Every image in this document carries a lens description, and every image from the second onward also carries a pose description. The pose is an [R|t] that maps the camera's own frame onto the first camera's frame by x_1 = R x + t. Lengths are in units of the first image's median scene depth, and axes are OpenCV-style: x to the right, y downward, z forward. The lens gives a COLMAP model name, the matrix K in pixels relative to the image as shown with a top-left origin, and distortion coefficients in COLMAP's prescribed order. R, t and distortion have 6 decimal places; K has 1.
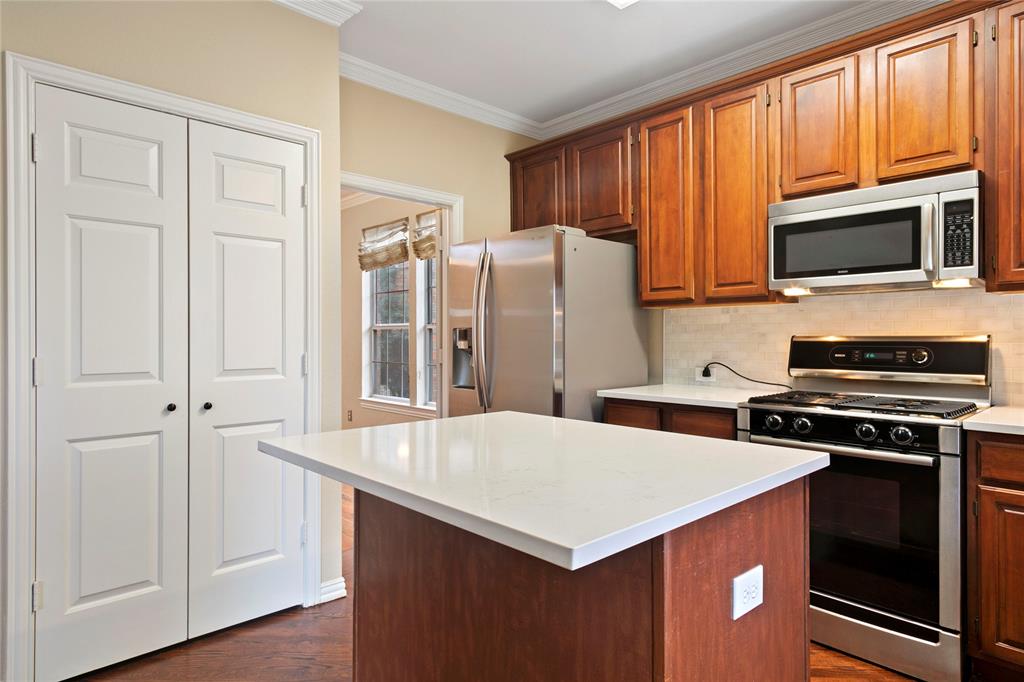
lens RADIAL K [[585.7, 0, 506.1], [0, 585.7, 336.8], [0, 0, 1]] dist [0.017879, -0.000949]
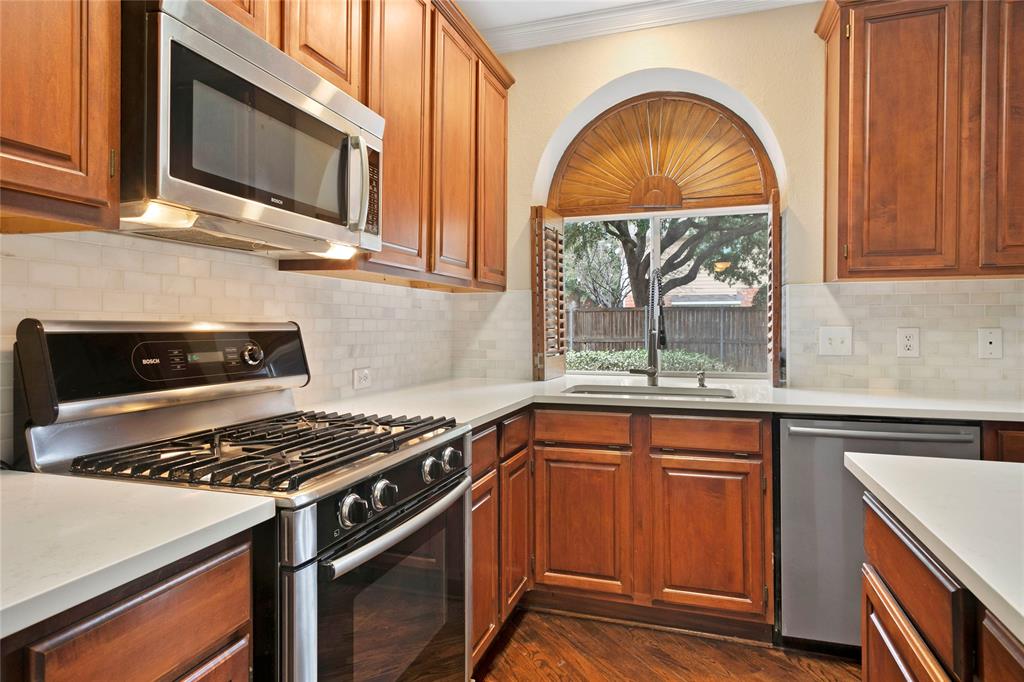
lens RADIAL K [[585.7, 0, 513.7], [0, 585.7, 319.9], [0, 0, 1]] dist [0.017879, -0.000949]
pose [[-0.486054, 0.010391, 0.873867, 0.001310], [0.000057, 0.999930, -0.011858, 0.003386], [-0.873929, -0.005713, -0.486020, 0.982998]]
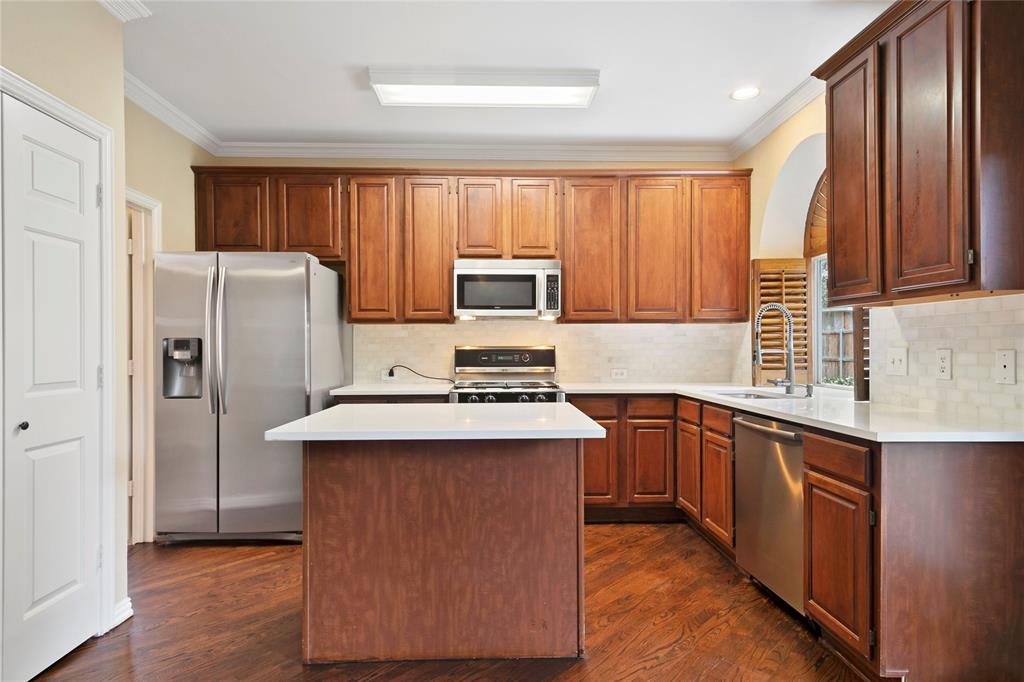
lens RADIAL K [[585.7, 0, 506.8], [0, 585.7, 347.5], [0, 0, 1]] dist [0.017879, -0.000949]
pose [[0.658148, -0.000974, 0.752888, -0.605388], [0.000690, 1.000000, 0.000691, 0.001193], [-0.752888, 0.000065, 0.658149, -0.102732]]
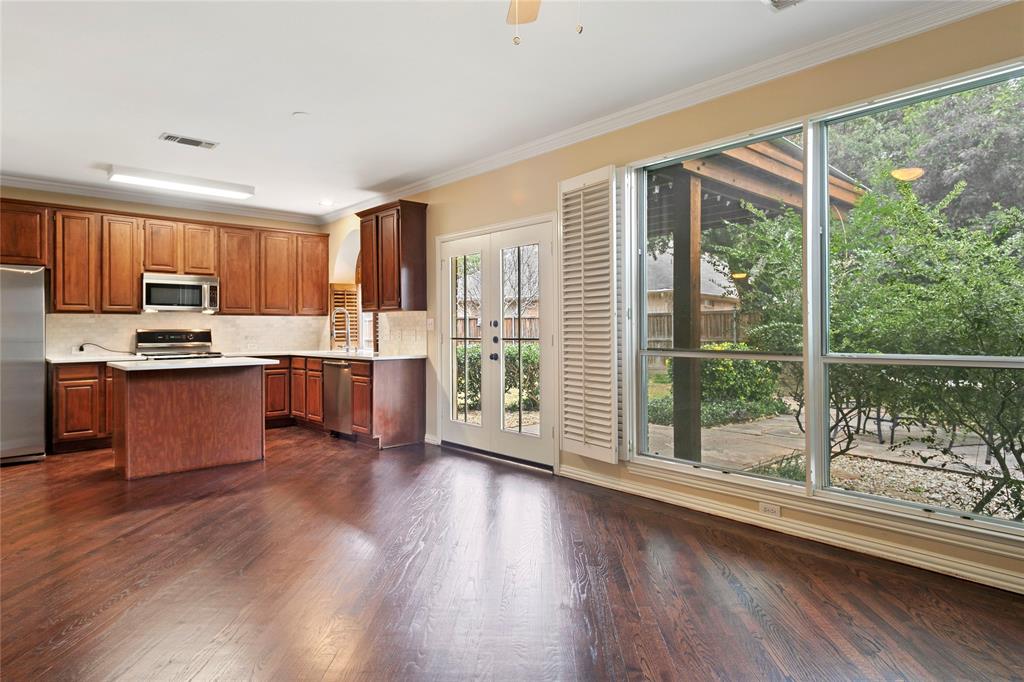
lens RADIAL K [[585.7, 0, 504.0], [0, 585.7, 325.0], [0, 0, 1]] dist [0.017879, -0.000949]
pose [[0.024899, 0.008375, 0.999655, -1.857367], [0.004340, 0.999955, -0.008485, 0.007348], [-0.999681, 0.004550, 0.024861, -0.491621]]
